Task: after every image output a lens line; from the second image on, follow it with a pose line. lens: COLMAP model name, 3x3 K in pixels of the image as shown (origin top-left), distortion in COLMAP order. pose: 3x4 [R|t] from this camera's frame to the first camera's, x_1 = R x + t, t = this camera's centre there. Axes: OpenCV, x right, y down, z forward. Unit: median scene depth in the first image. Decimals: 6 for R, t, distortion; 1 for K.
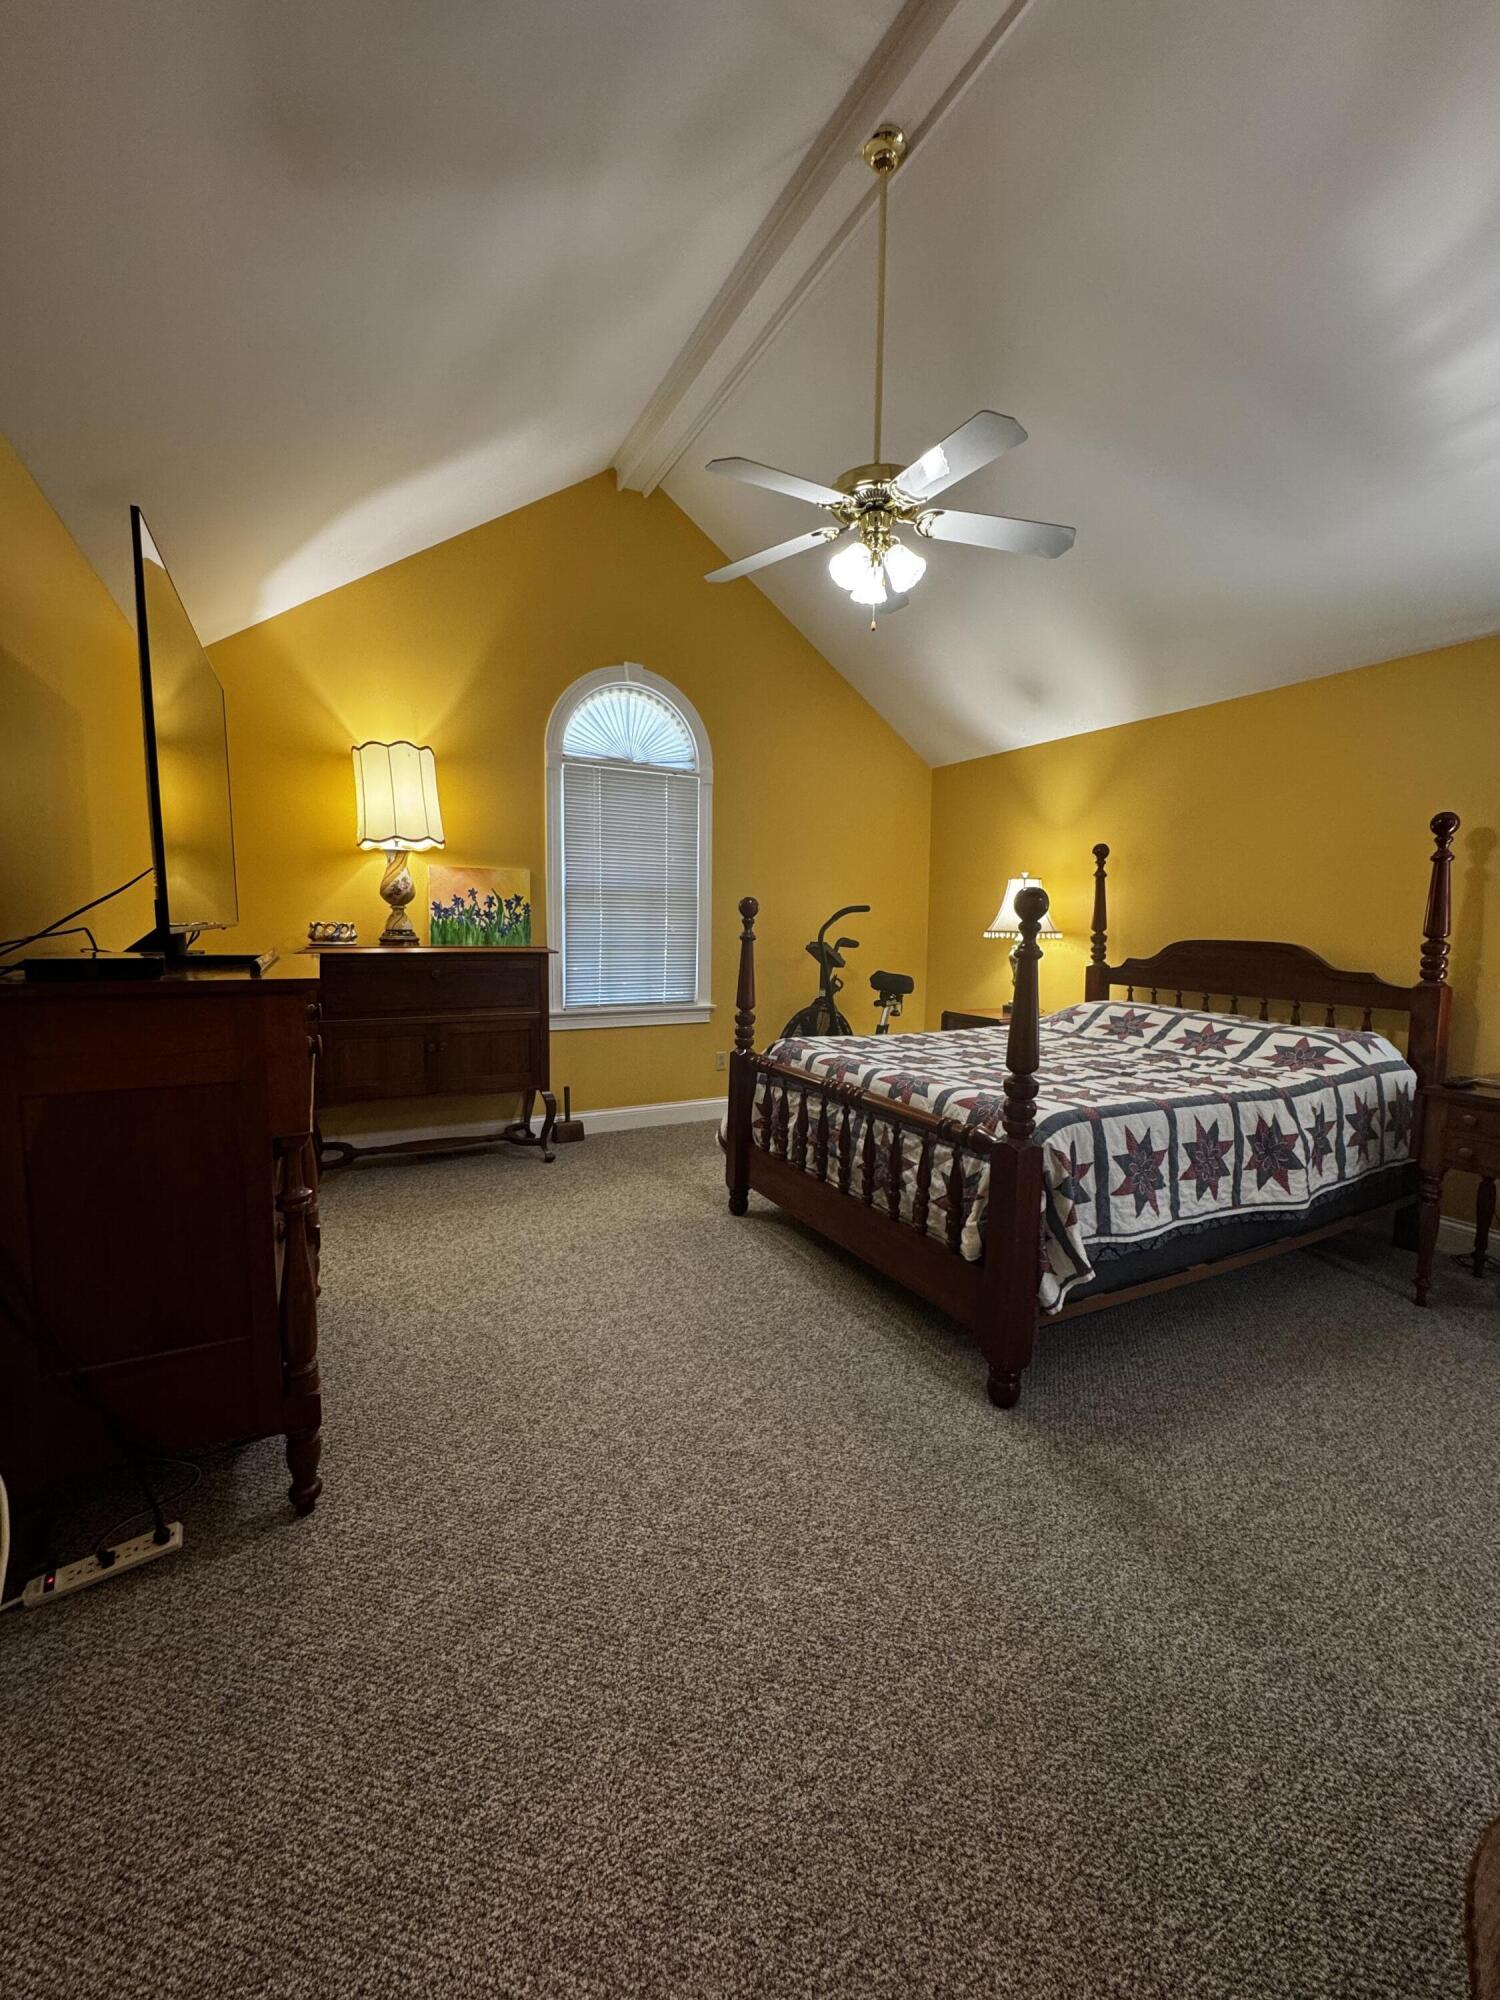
lens RADIAL K [[801.0, 0, 755.9], [0, 801.0, 1002.8], [0, 0, 1]] dist [0.001989, -0.000339]
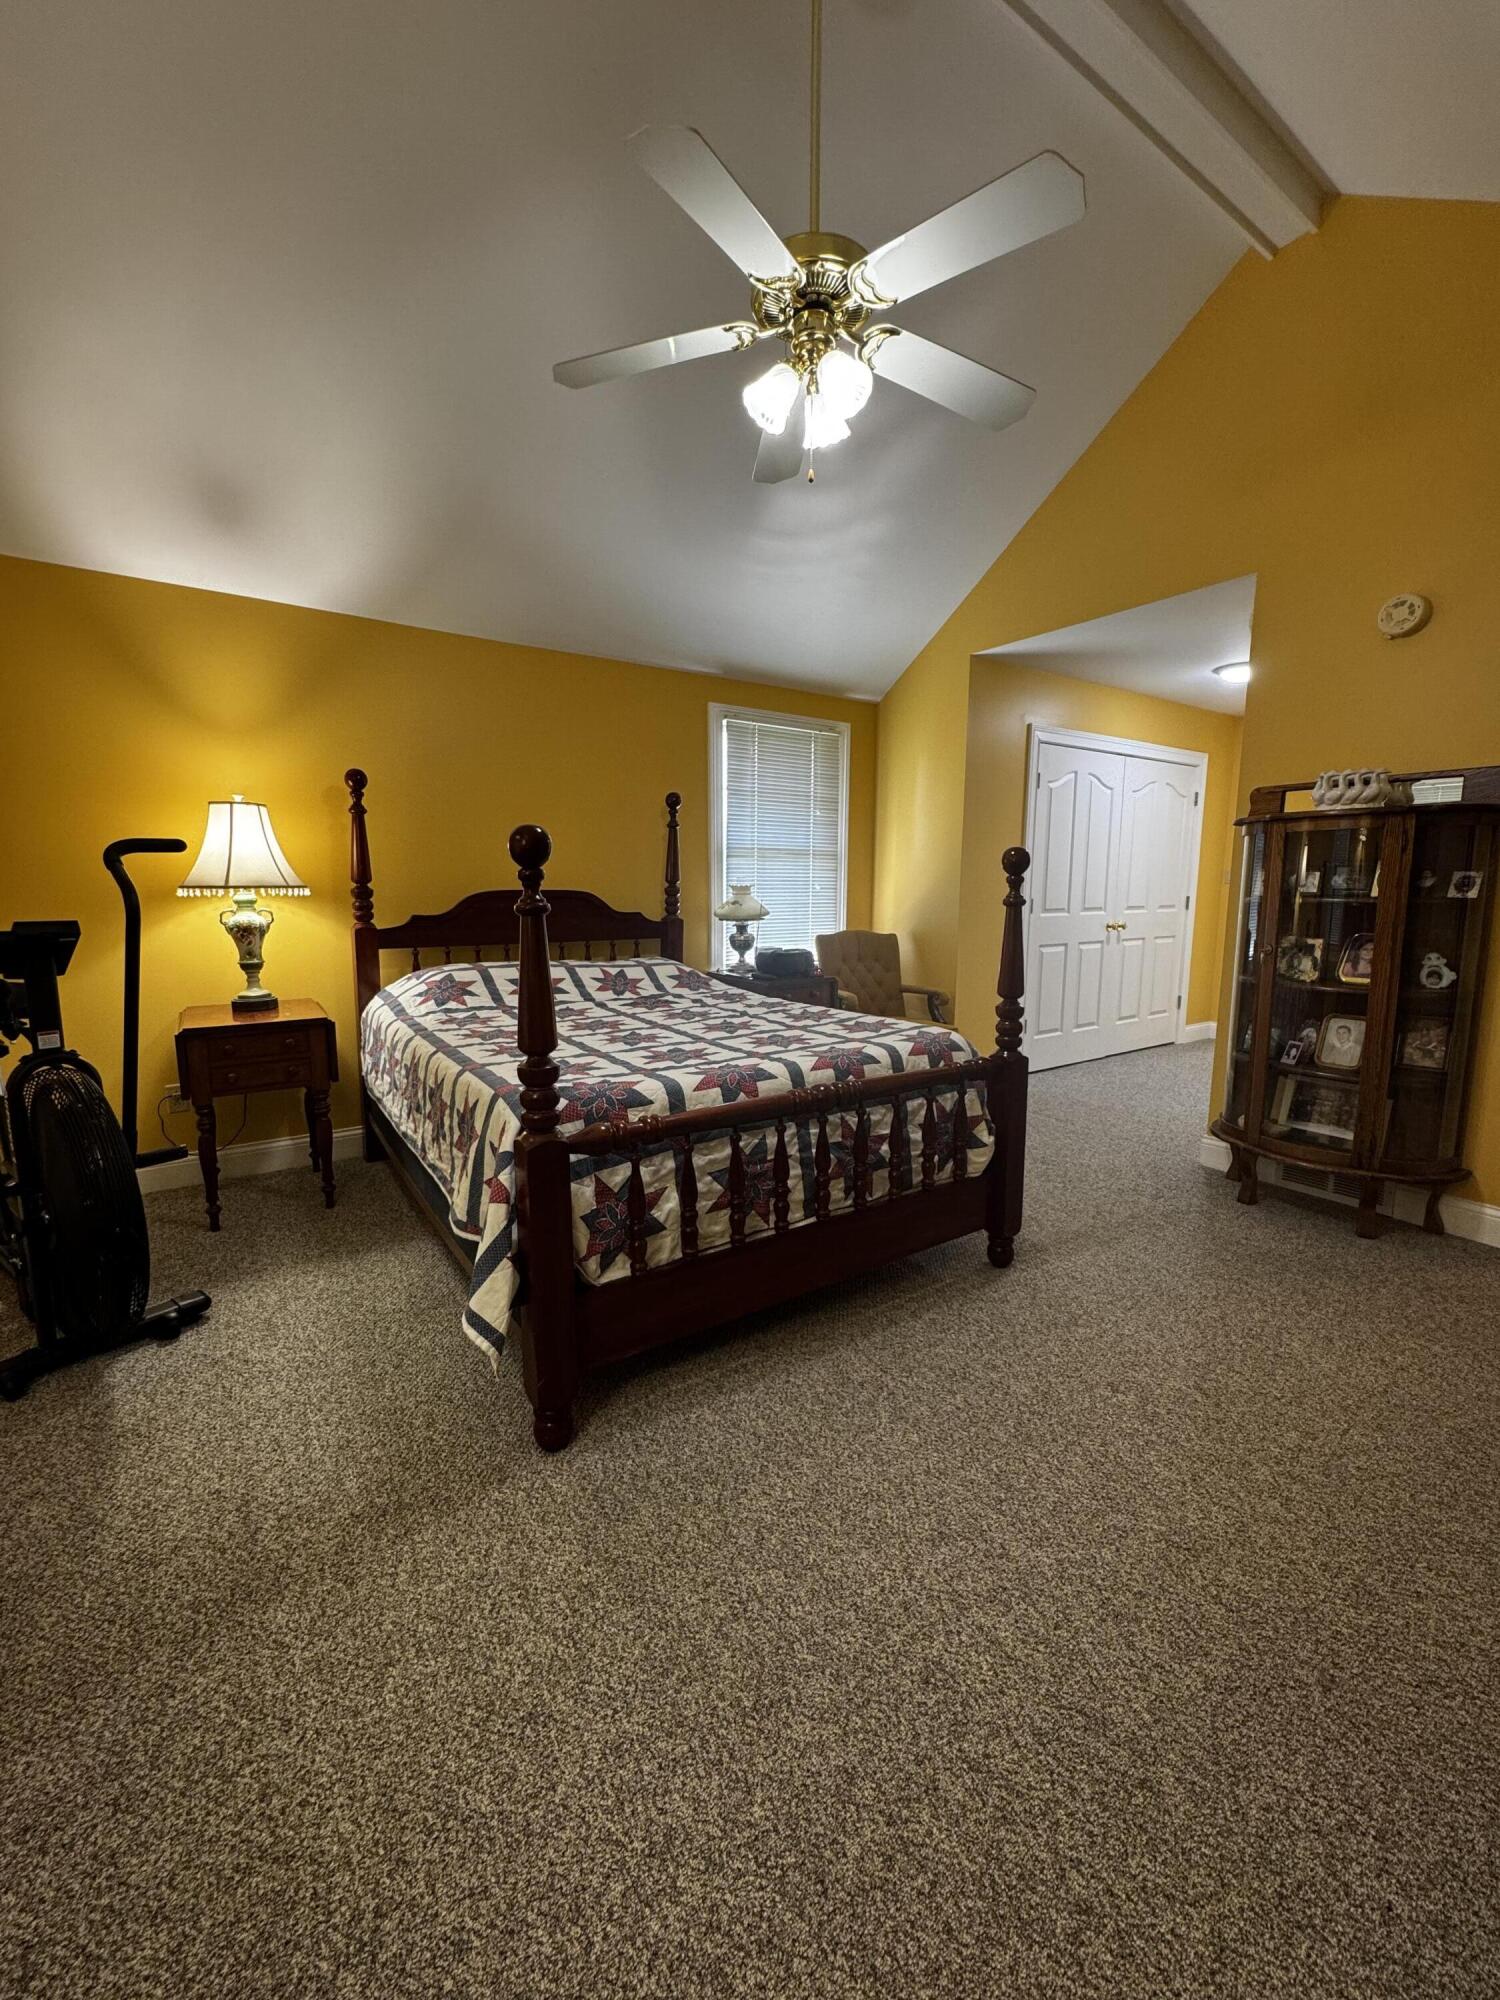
lens RADIAL K [[801.0, 0, 760.8], [0, 801.0, 993.5], [0, 0, 1]] dist [0.001989, -0.000339]
pose [[-0.106040, -0.155702, 0.982096, -0.582530], [0.096283, 0.981416, 0.165991, -0.112520], [-0.989689, 0.112161, -0.089078, 1.028326]]
